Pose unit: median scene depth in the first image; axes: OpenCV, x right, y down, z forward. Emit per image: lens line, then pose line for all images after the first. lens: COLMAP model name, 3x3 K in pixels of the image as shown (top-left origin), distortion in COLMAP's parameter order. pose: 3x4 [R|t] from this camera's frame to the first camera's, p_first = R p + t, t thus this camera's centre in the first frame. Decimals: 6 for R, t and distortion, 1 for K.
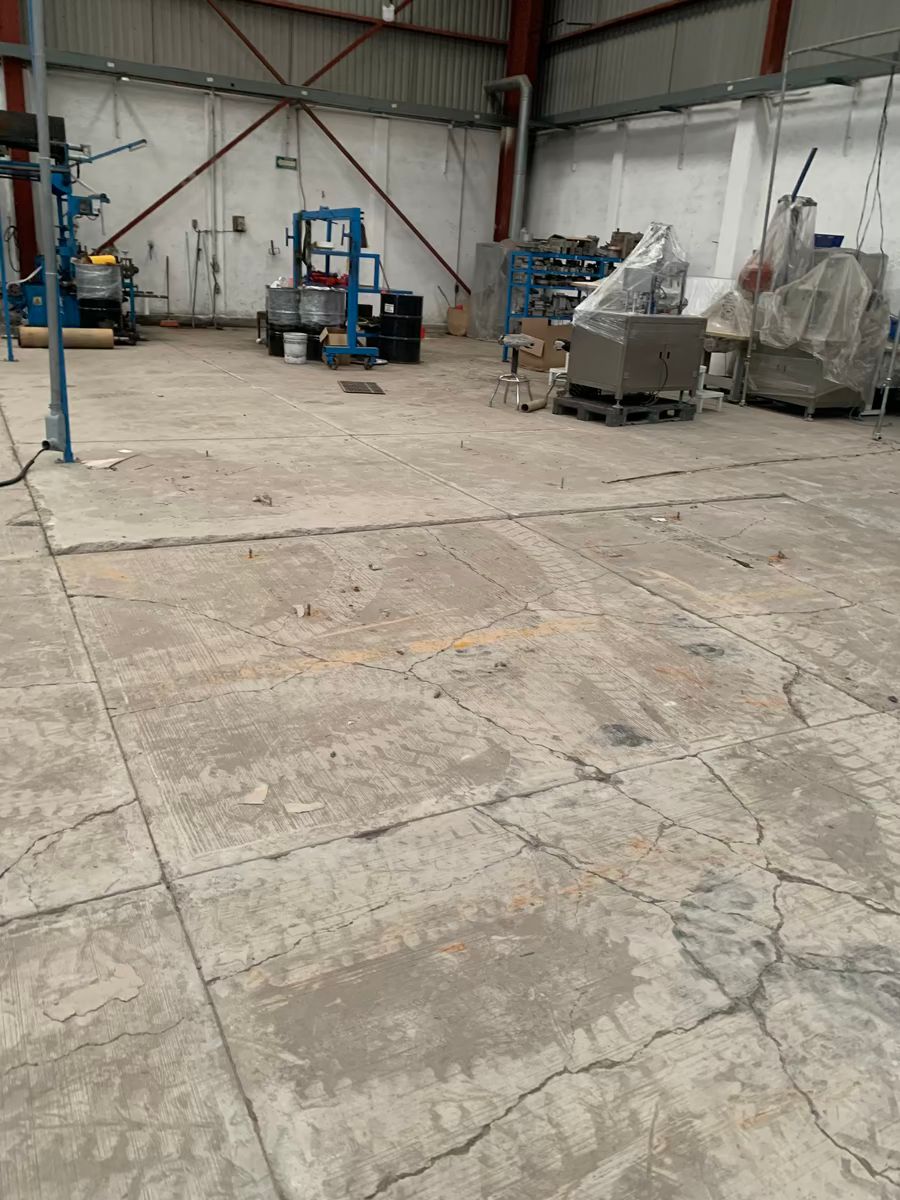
lens RADIAL K [[920.4, 0, 449.8], [0, 920.4, 601.0], [0, 0, 1]] dist [0.017515, -0.003498]
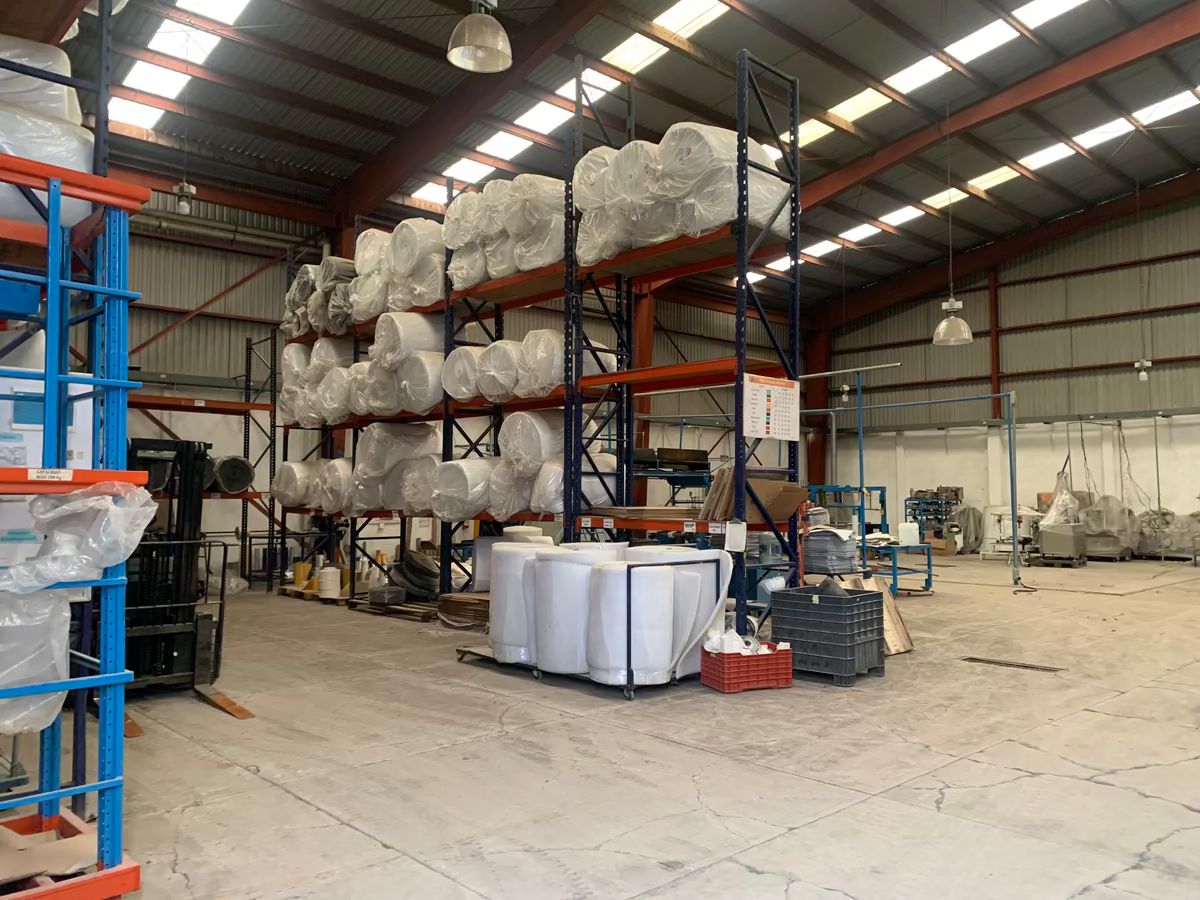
lens RADIAL K [[920.4, 0, 599.6], [0, 920.4, 448.5], [0, 0, 1]] dist [0.017515, -0.003498]
pose [[0.962294, -0.051478, 0.267094, -1.192567], [0.149318, 0.920724, -0.360515, 0.149974], [-0.227362, 0.386804, 0.893694, -0.728773]]
